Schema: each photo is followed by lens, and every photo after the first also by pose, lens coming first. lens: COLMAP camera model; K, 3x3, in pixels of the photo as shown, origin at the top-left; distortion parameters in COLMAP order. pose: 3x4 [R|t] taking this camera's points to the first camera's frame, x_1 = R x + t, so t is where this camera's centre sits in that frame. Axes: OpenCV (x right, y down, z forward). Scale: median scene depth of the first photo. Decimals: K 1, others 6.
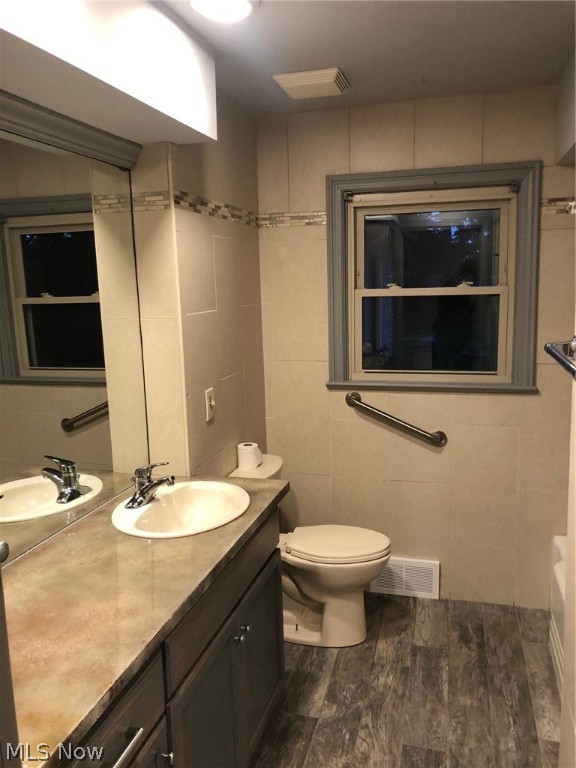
lens RADIAL K [[629.5, 0, 288.0], [0, 629.5, 384.0], [0, 0, 1]] dist [0.033314, -0.018239]
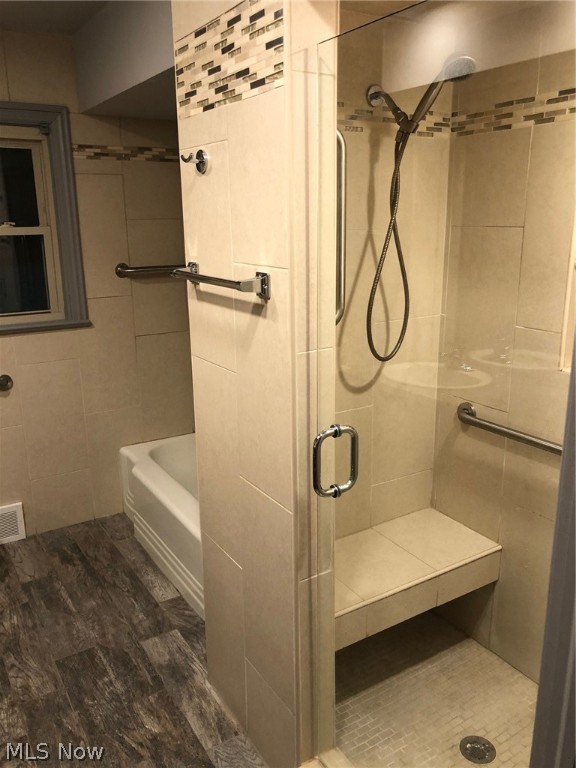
lens RADIAL K [[629.5, 0, 288.0], [0, 629.5, 384.0], [0, 0, 1]] dist [0.033314, -0.018239]
pose [[0.684941, -0.175827, 0.707065, -0.181532], [0.114131, 0.984357, 0.134222, 0.006695], [-0.719604, -0.011236, 0.694293, -0.017153]]
